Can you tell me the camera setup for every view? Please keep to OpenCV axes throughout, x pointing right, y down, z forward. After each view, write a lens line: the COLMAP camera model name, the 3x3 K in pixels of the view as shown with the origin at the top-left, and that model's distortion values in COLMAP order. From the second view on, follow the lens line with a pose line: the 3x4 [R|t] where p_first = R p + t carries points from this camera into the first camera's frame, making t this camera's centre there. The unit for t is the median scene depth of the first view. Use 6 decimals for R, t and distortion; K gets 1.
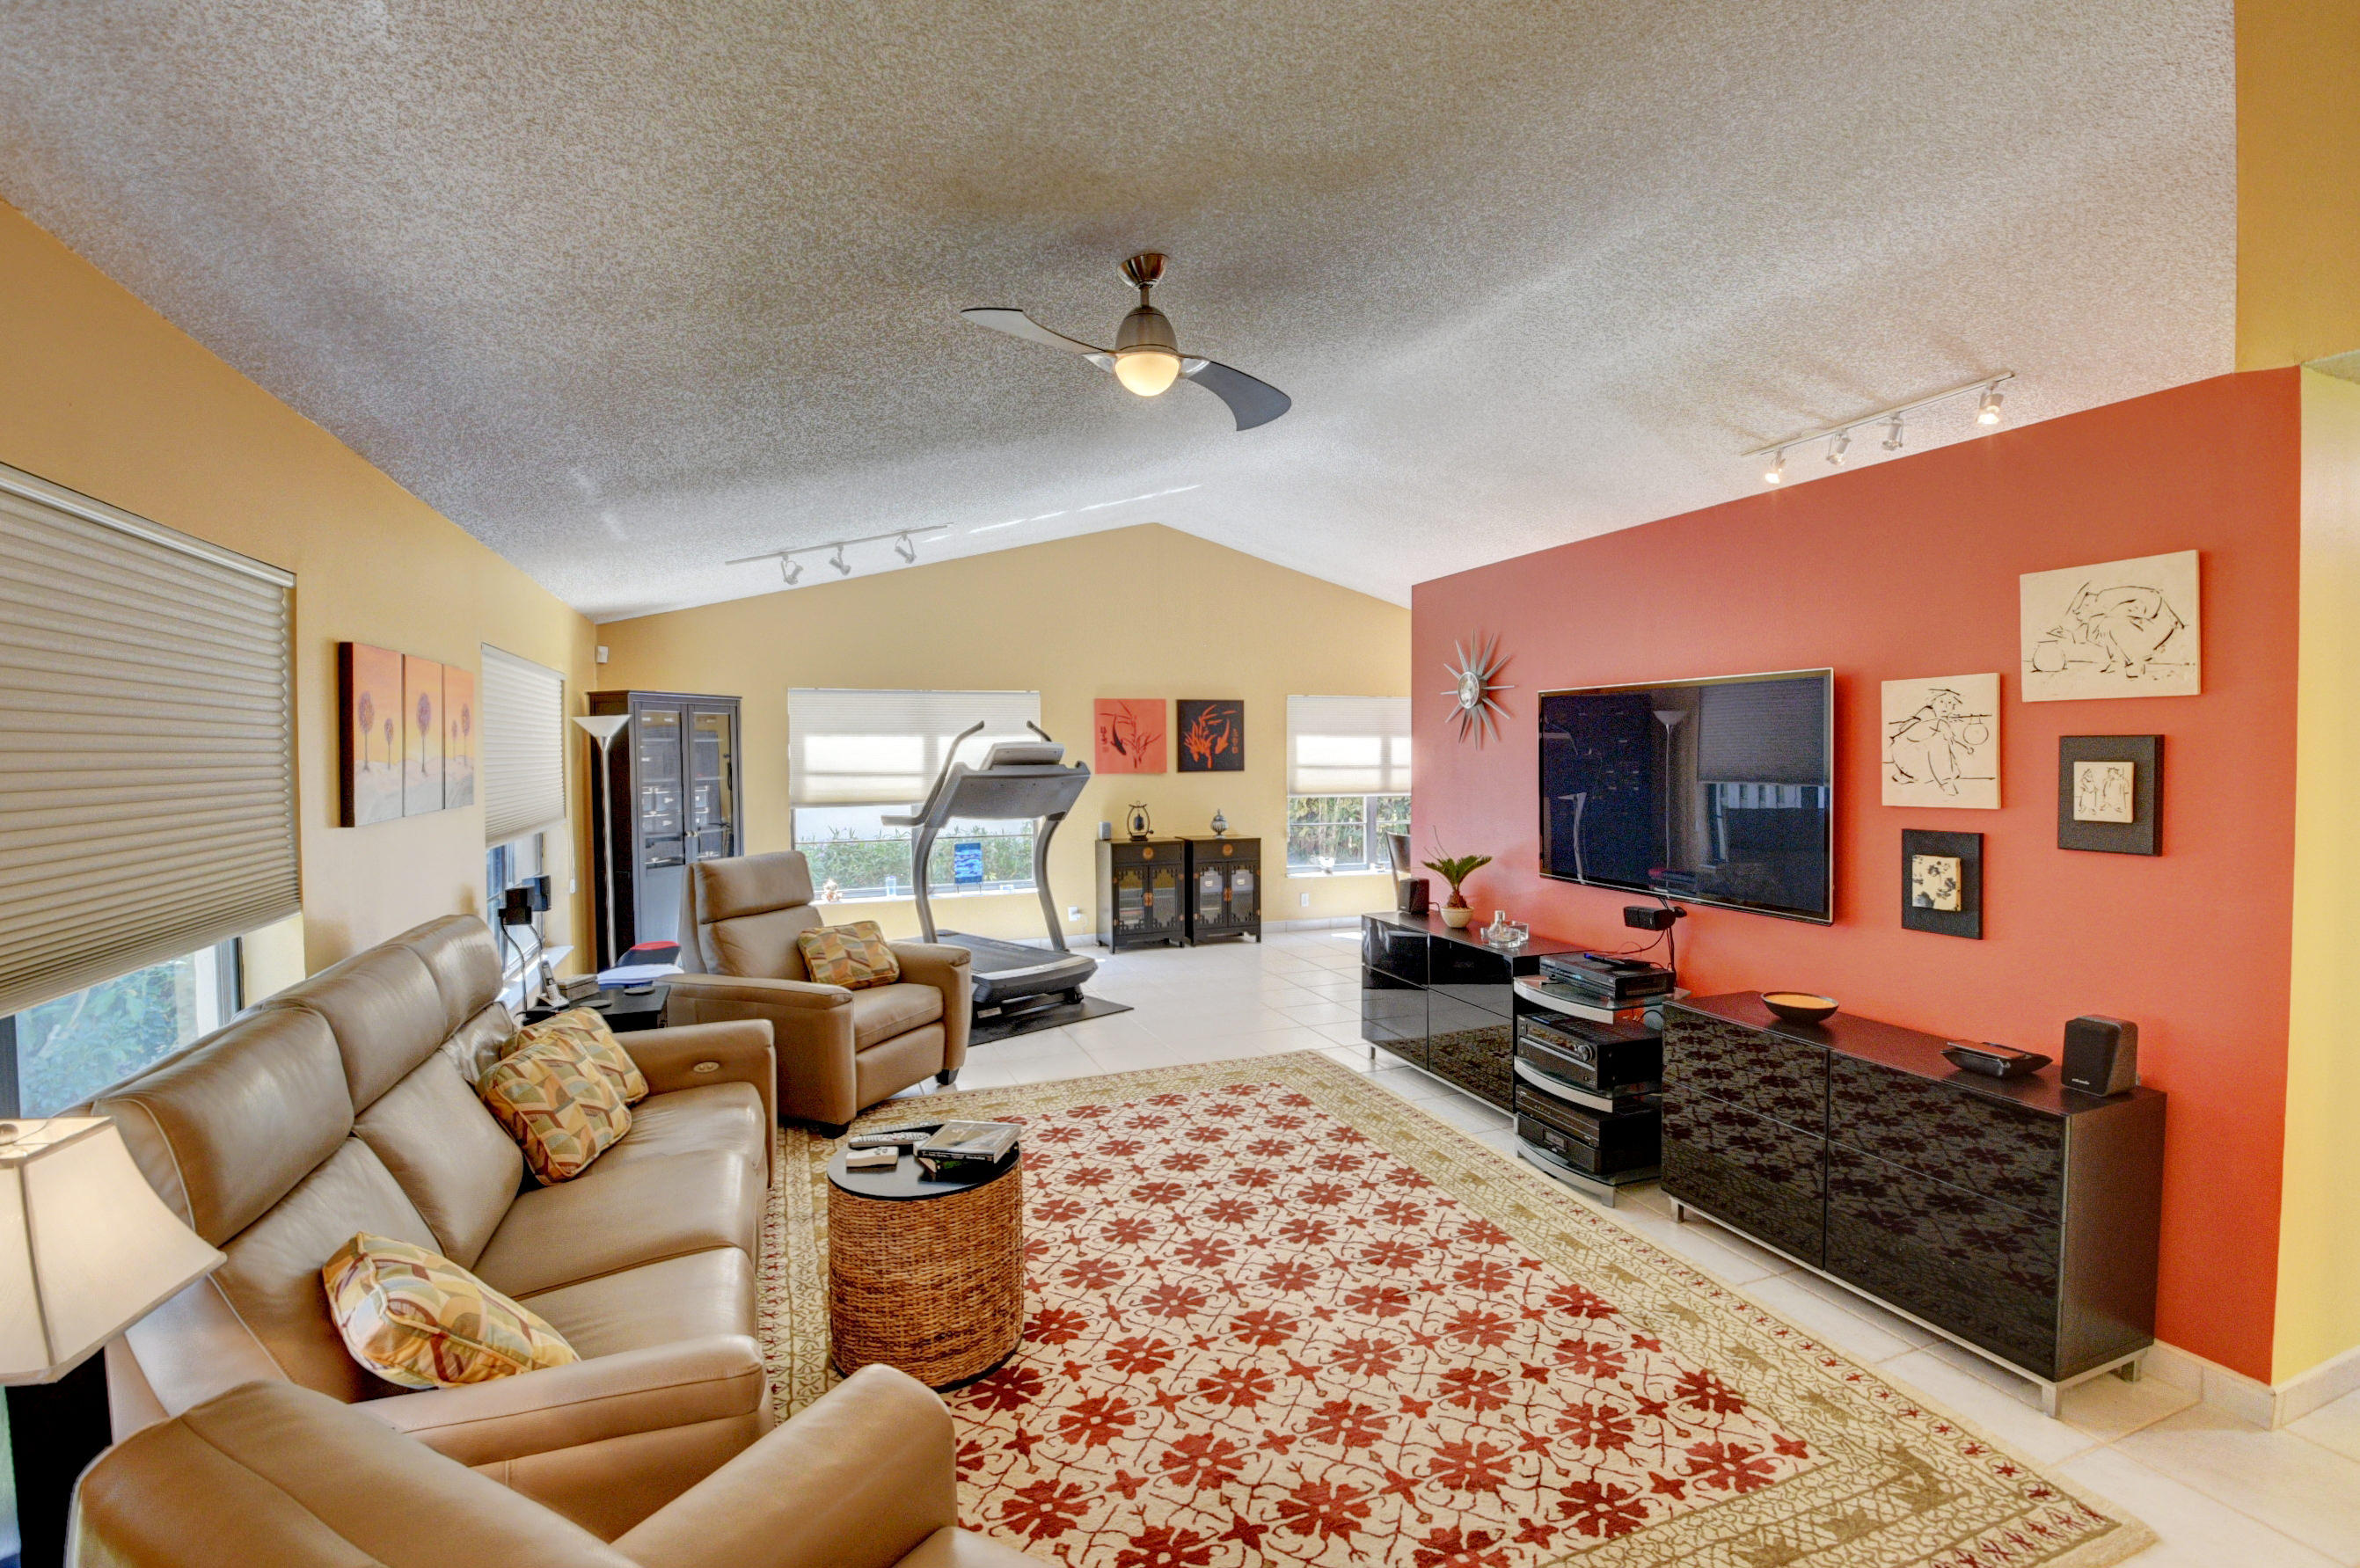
lens RADIAL K [[1046.3, 0, 1189.2], [0, 1046.3, 775.6], [0, 0, 1]] dist [0.035446, -0.048510]
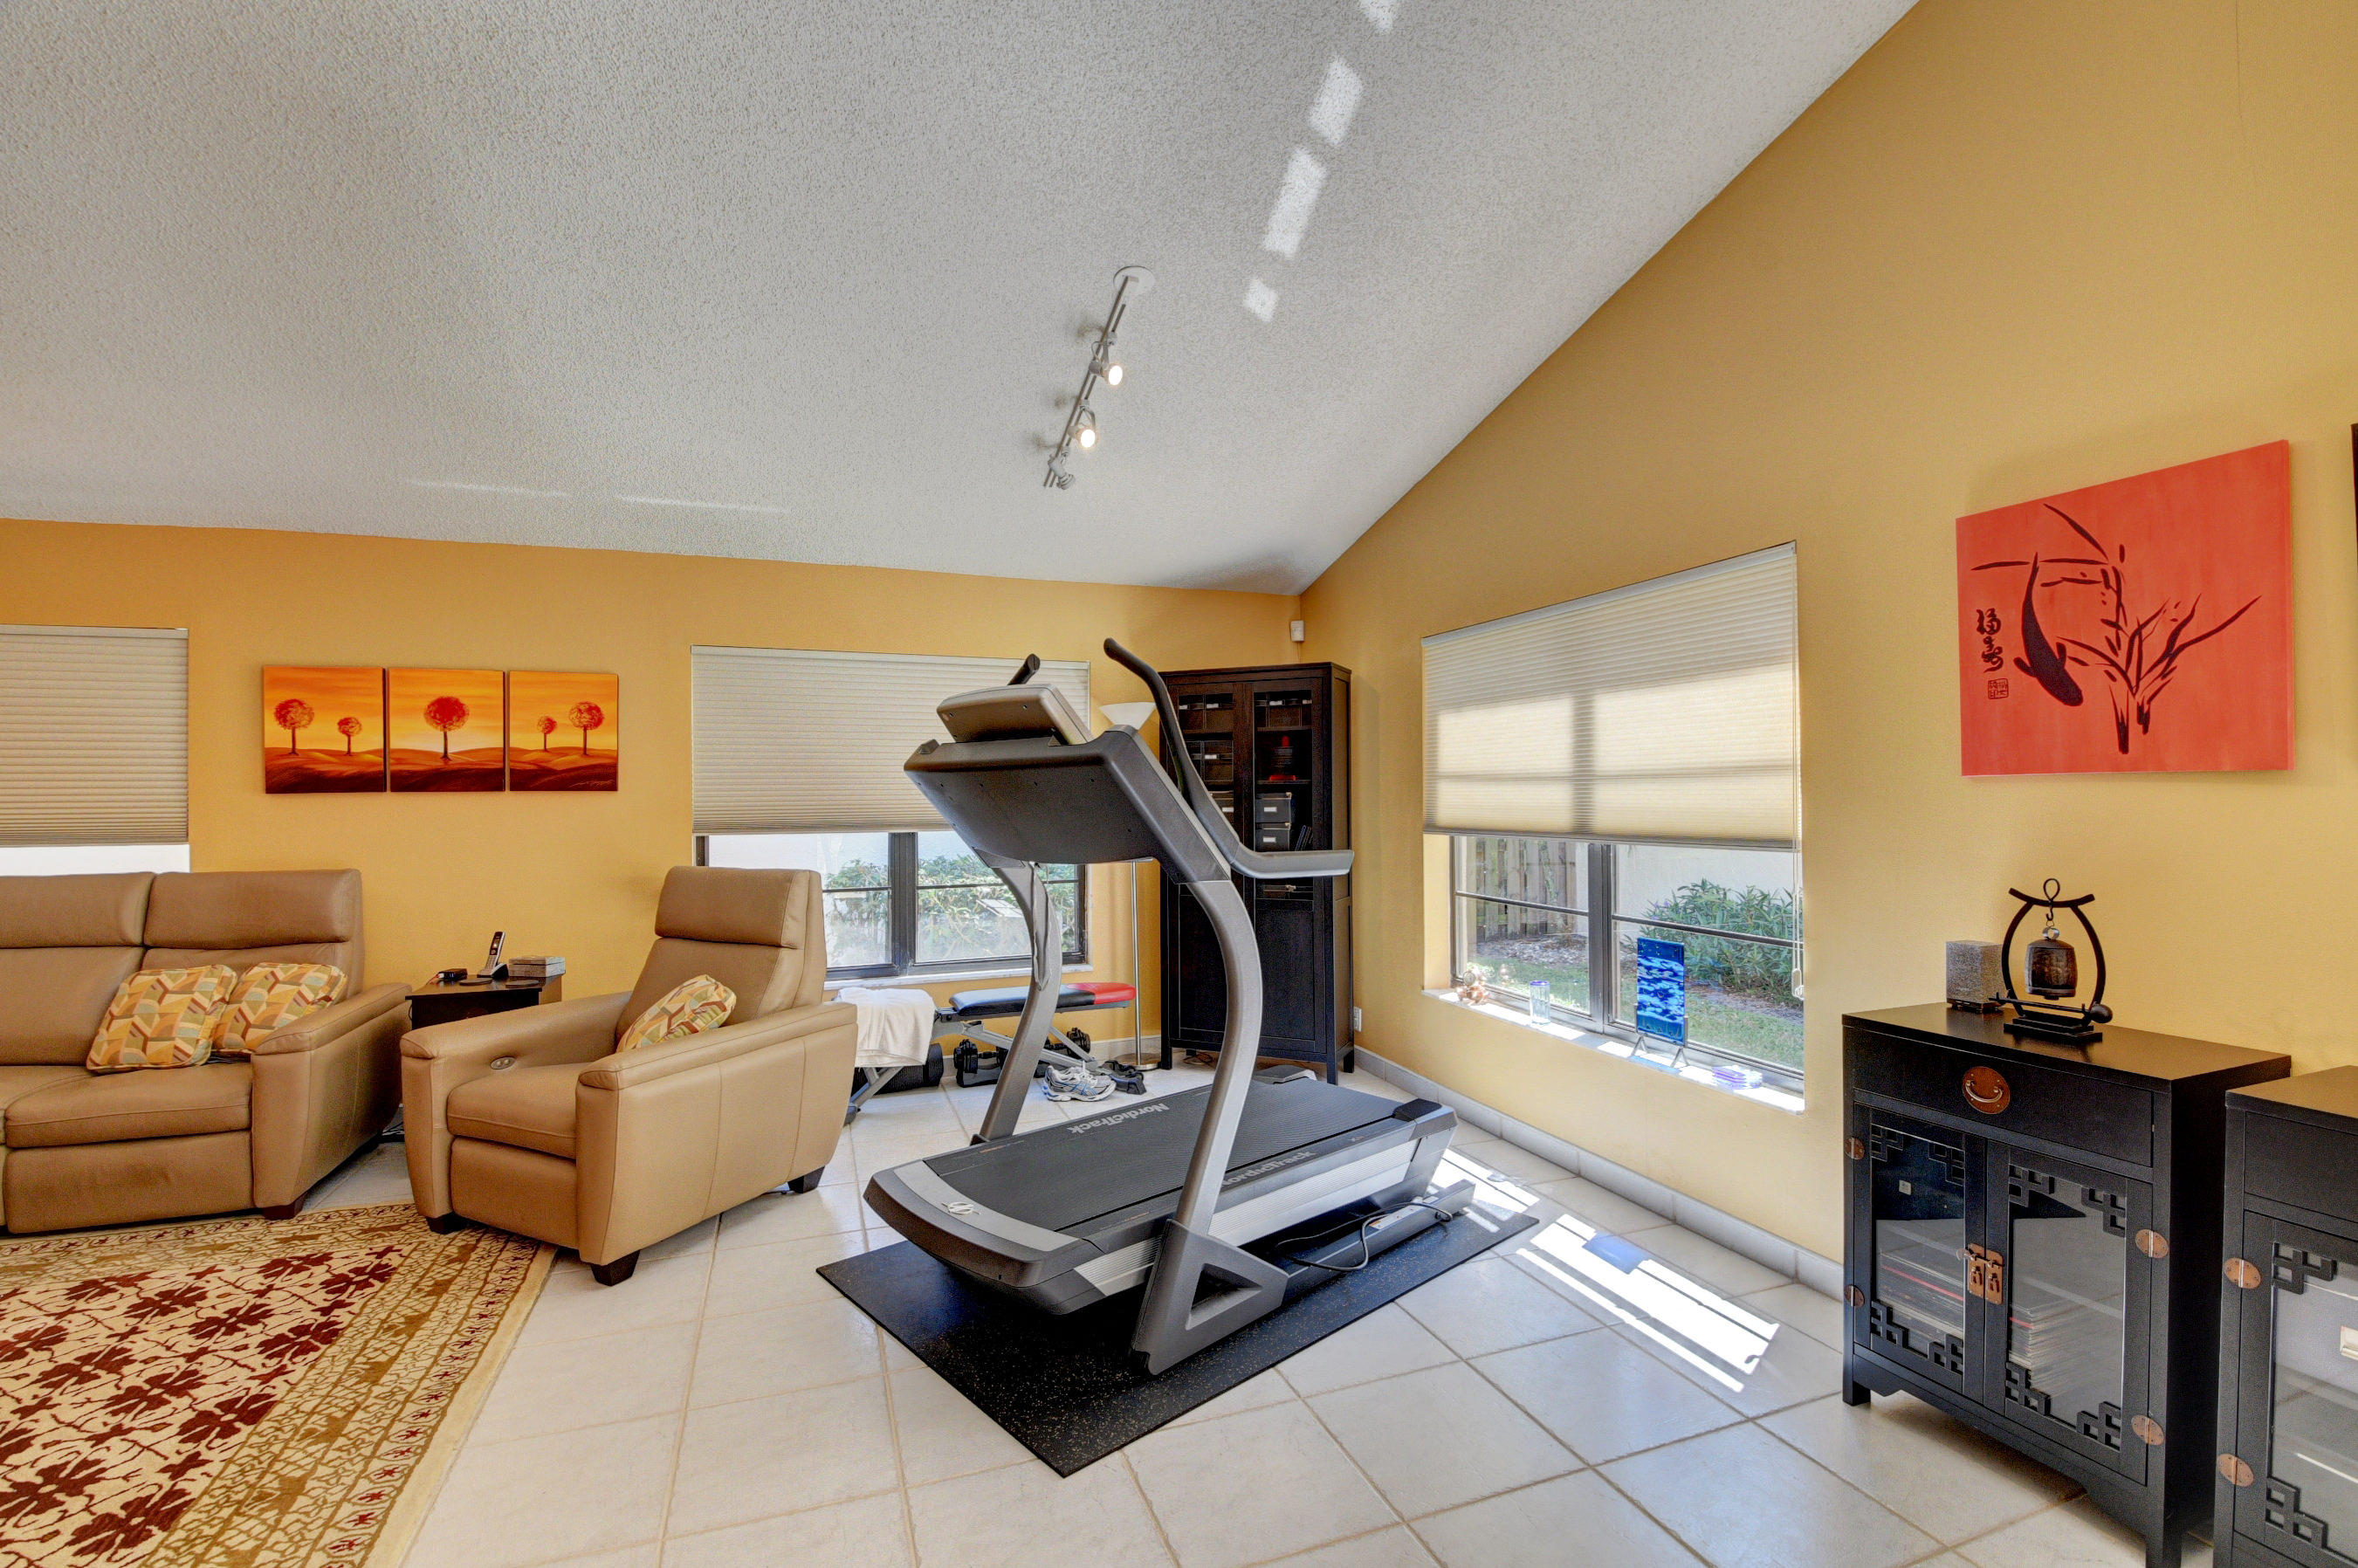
lens RADIAL K [[1053.8, 0, 1185.7], [0, 1053.8, 788.2], [0, 0, 1]] dist [-0.030494, -0.000143]
pose [[-0.020553, 0.000749, -0.999788, 0.417735], [-0.018835, 0.999822, 0.001136, 0.011605], [0.999611, 0.018854, -0.020535, 1.615118]]
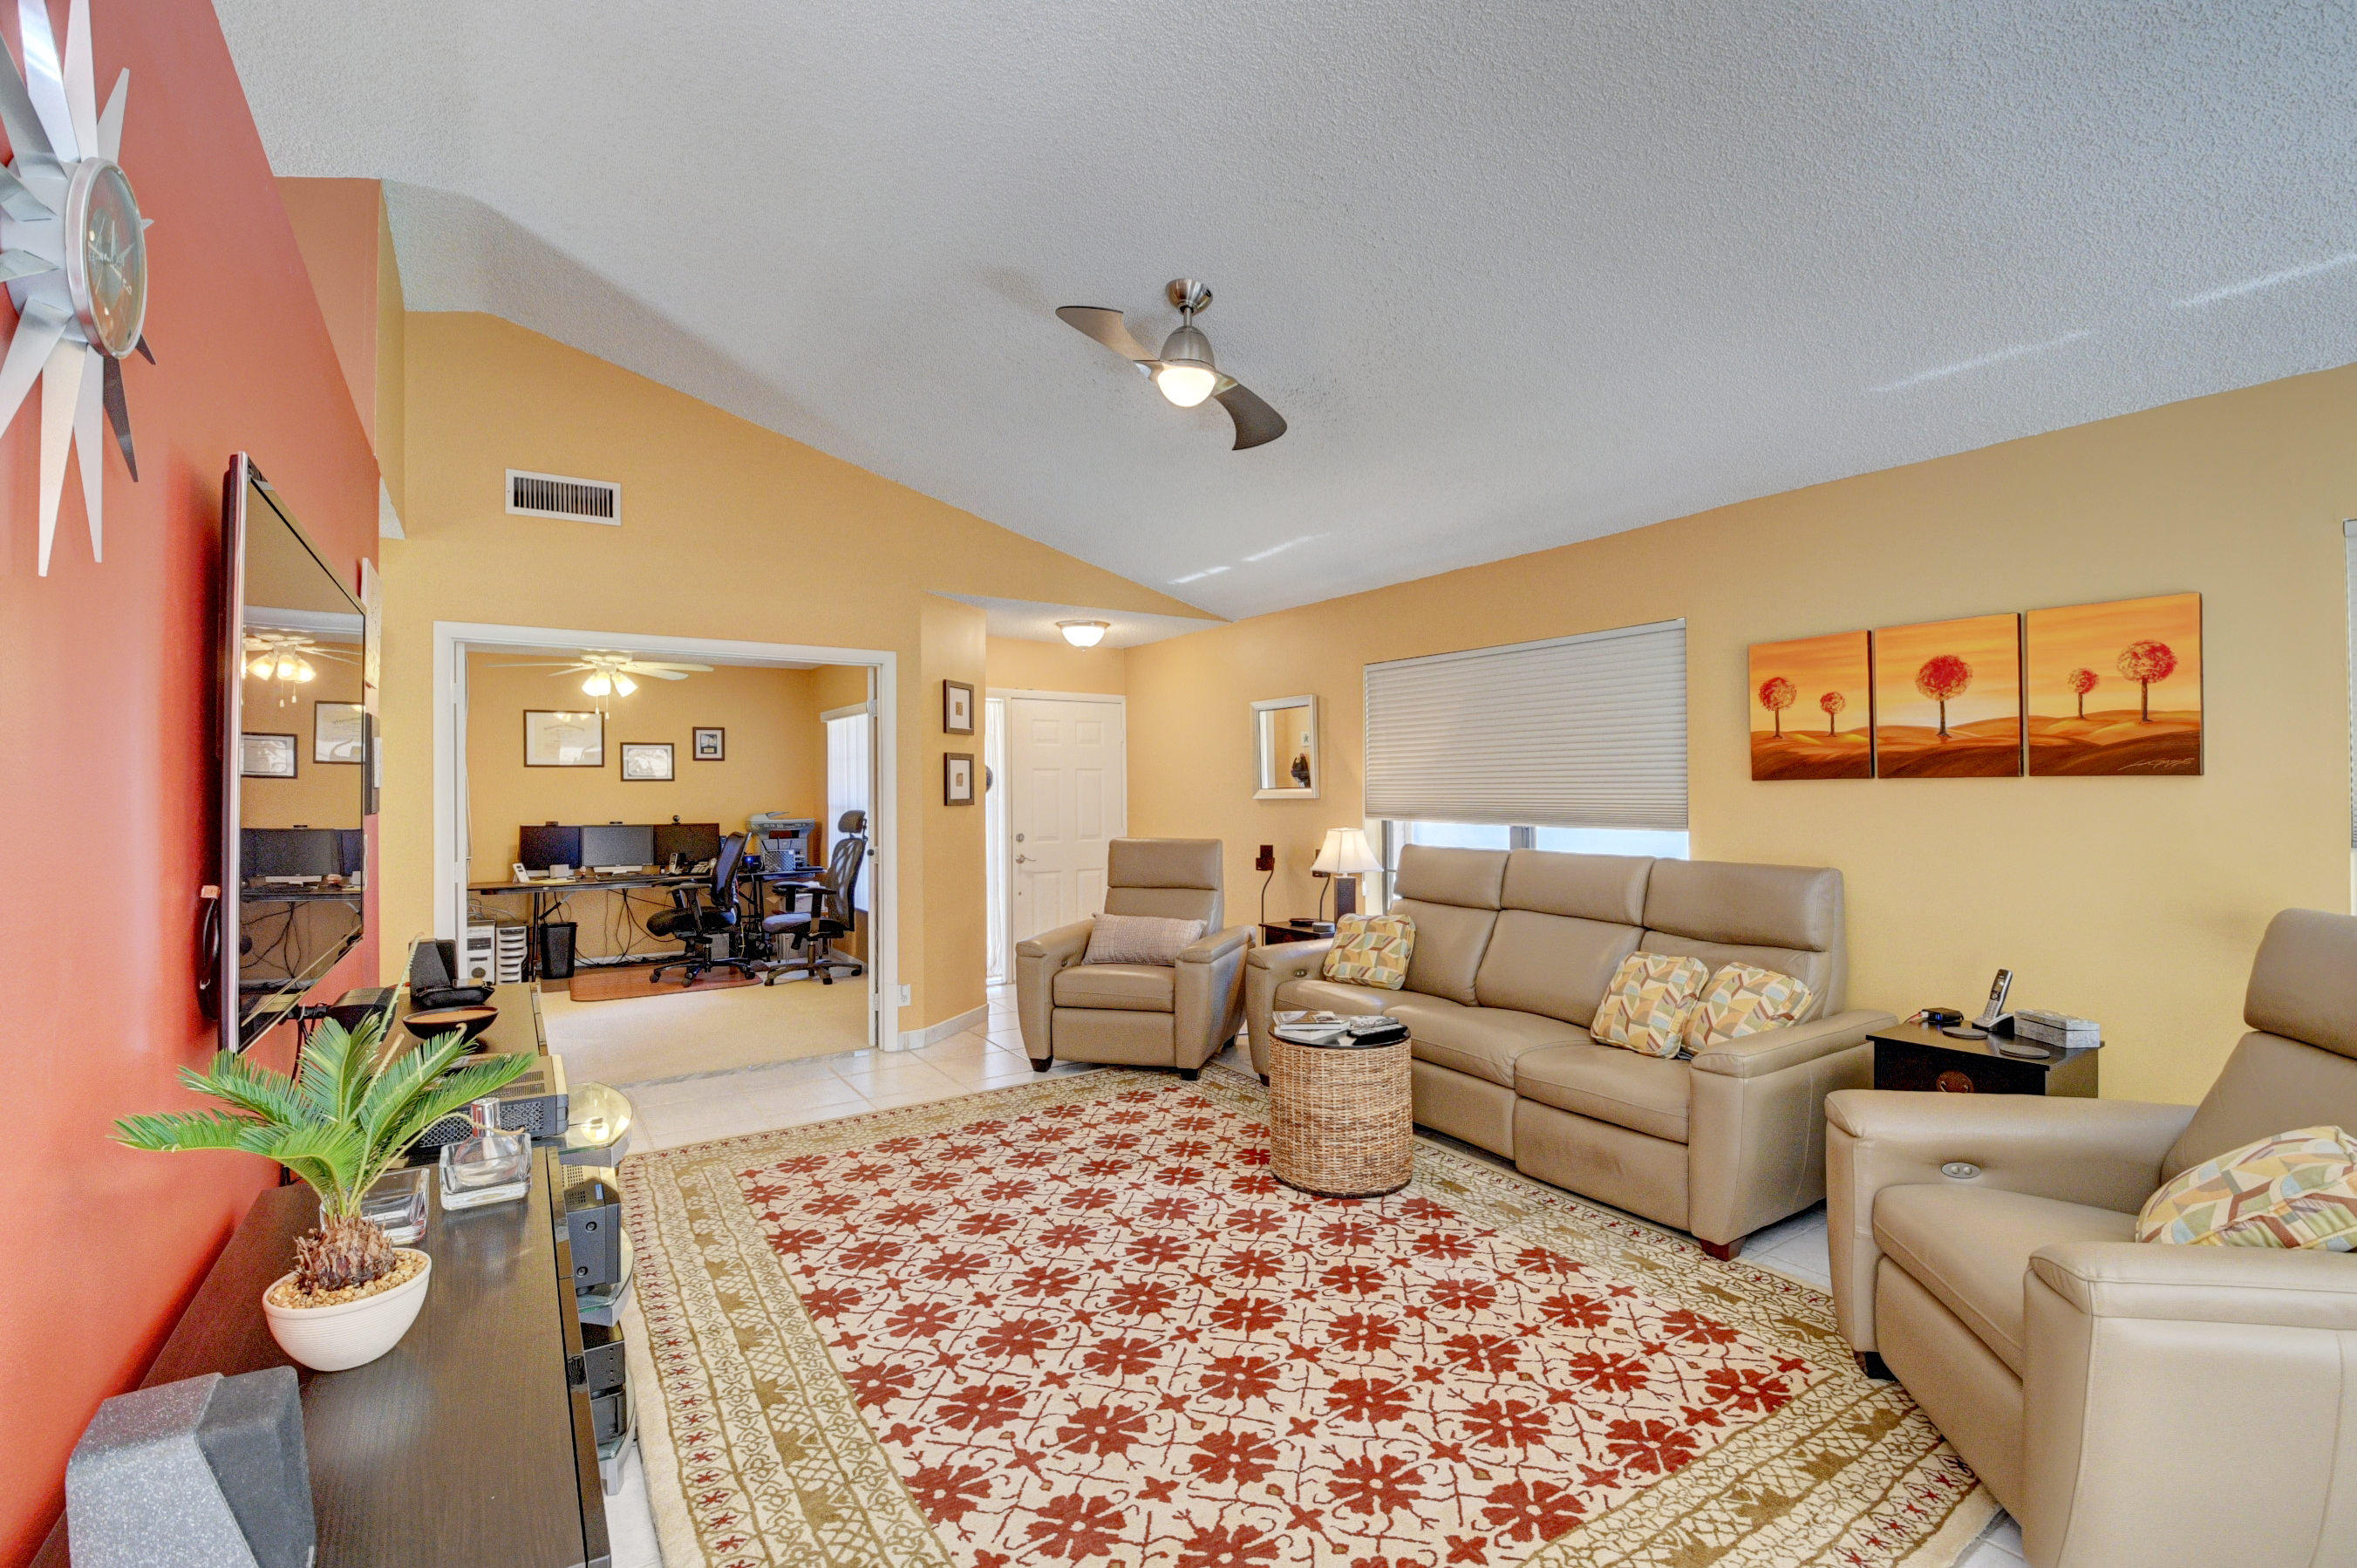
lens RADIAL K [[1036.0, 0, 1183.8], [0, 1036.0, 782.3], [0, 0, 1]] dist [0.020206, -0.032176]
pose [[-0.978848, 0.010803, -0.204301, 0.142073], [0.006813, 0.999772, 0.020223, 0.013335], [0.204473, 0.018404, -0.978699, 1.526588]]
